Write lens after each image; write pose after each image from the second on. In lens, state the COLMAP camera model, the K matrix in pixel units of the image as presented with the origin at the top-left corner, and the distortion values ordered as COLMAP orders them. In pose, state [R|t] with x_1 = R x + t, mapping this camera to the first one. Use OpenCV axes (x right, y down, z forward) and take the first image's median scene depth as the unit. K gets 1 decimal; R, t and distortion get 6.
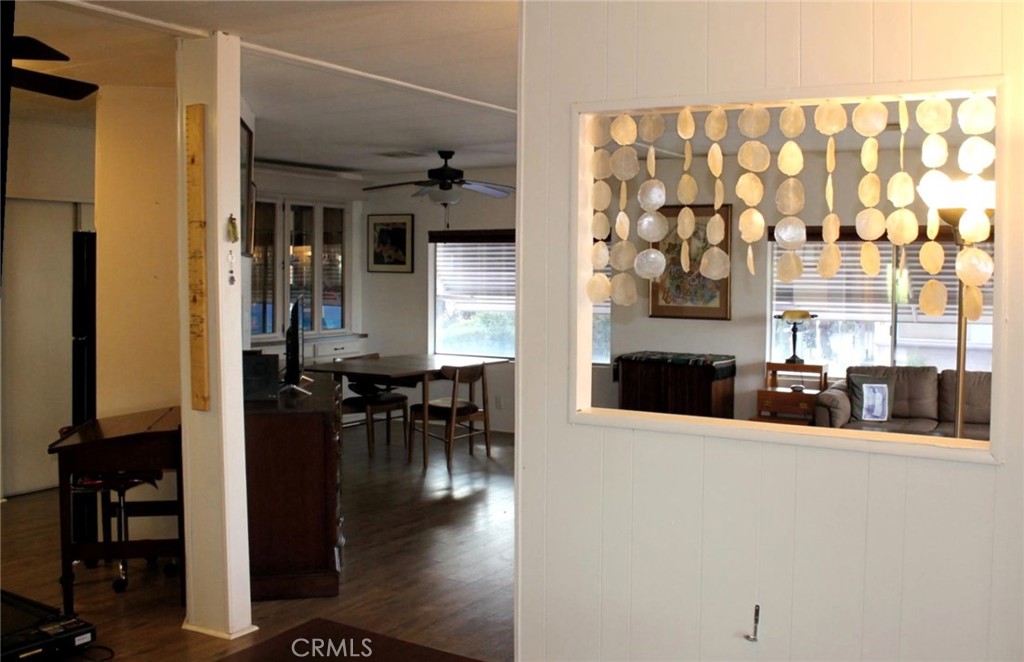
lens RADIAL K [[1016.2, 0, 570.6], [0, 1016.2, 293.9], [0, 0, 1]] dist [-0.102886, 0.019704]
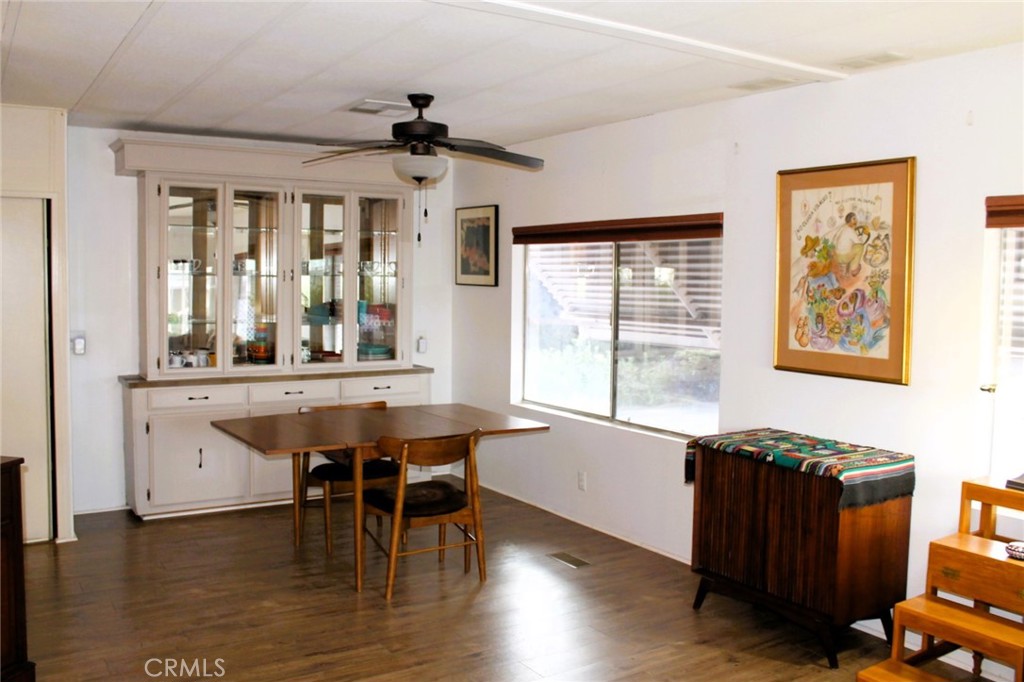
lens RADIAL K [[913.0, 0, 511.2], [0, 913.0, 324.1], [0, 0, 1]] dist [-0.151593, 0.137450]
pose [[0.882971, 0.026787, -0.468663, 0.190922], [-0.015568, 0.999492, 0.027797, -0.014319], [0.469169, -0.017247, 0.882940, 0.511324]]
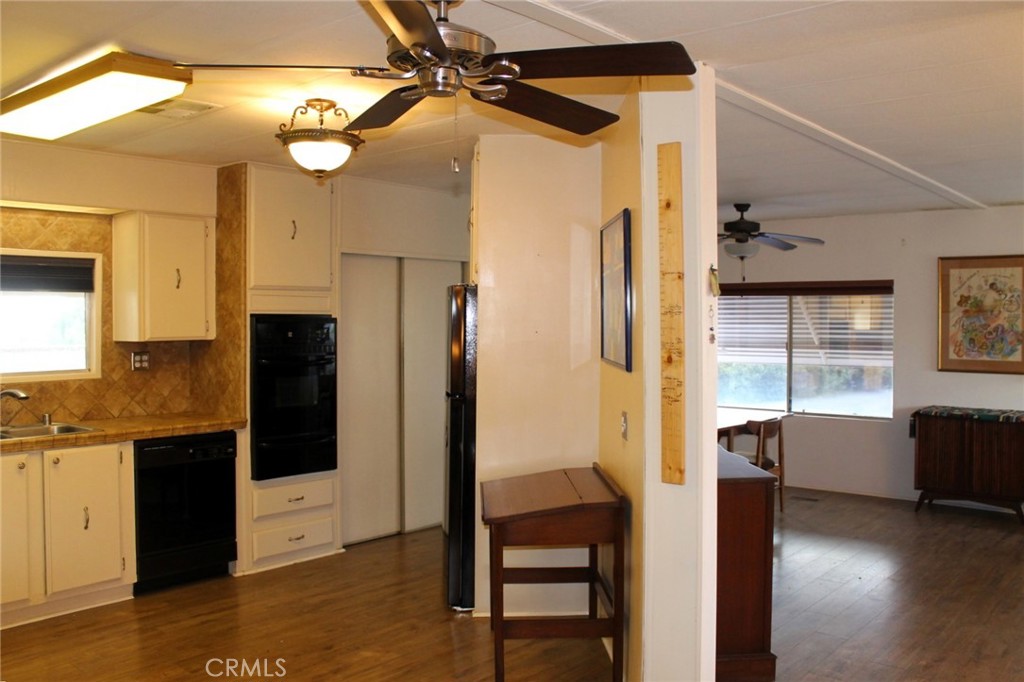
lens RADIAL K [[913.0, 0, 511.2], [0, 913.0, 324.1], [0, 0, 1]] dist [-0.151593, 0.137450]
pose [[0.984489, -0.001270, -0.175444, -0.185954], [-0.002088, 0.999818, -0.018953, -0.005395], [0.175436, 0.019025, 0.984307, 0.087637]]
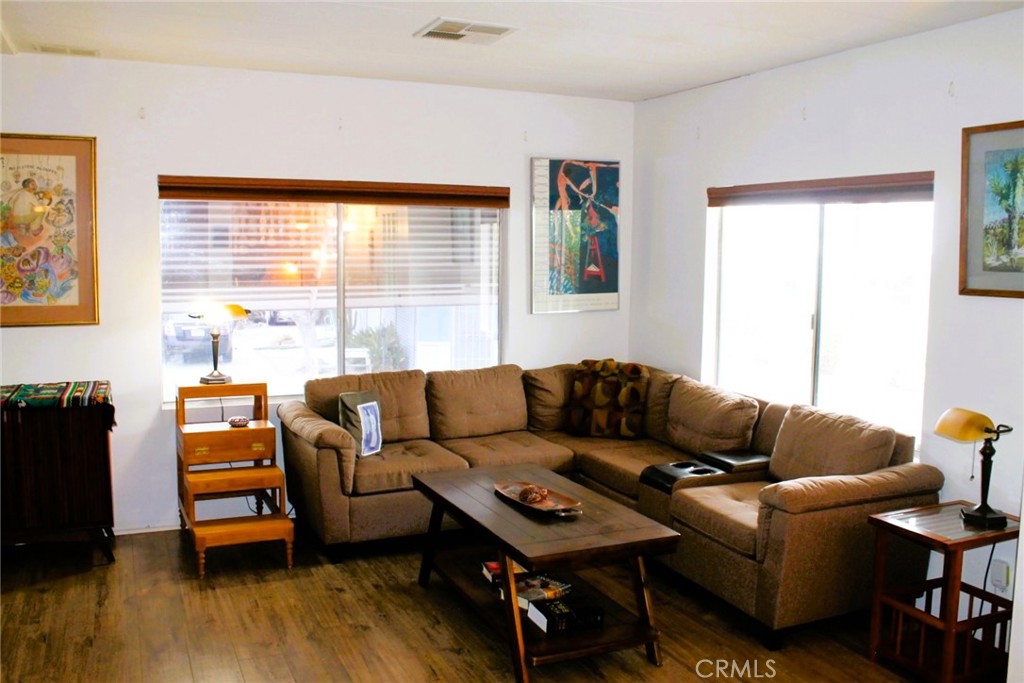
lens RADIAL K [[913.0, 0, 511.2], [0, 913.0, 324.6], [0, 0, 1]] dist [-0.151593, 0.137450]
pose [[0.589738, -0.072205, 0.804360, -0.132975], [0.016291, 0.996856, 0.077541, -0.012556], [-0.807430, -0.032626, 0.589060, 0.473004]]
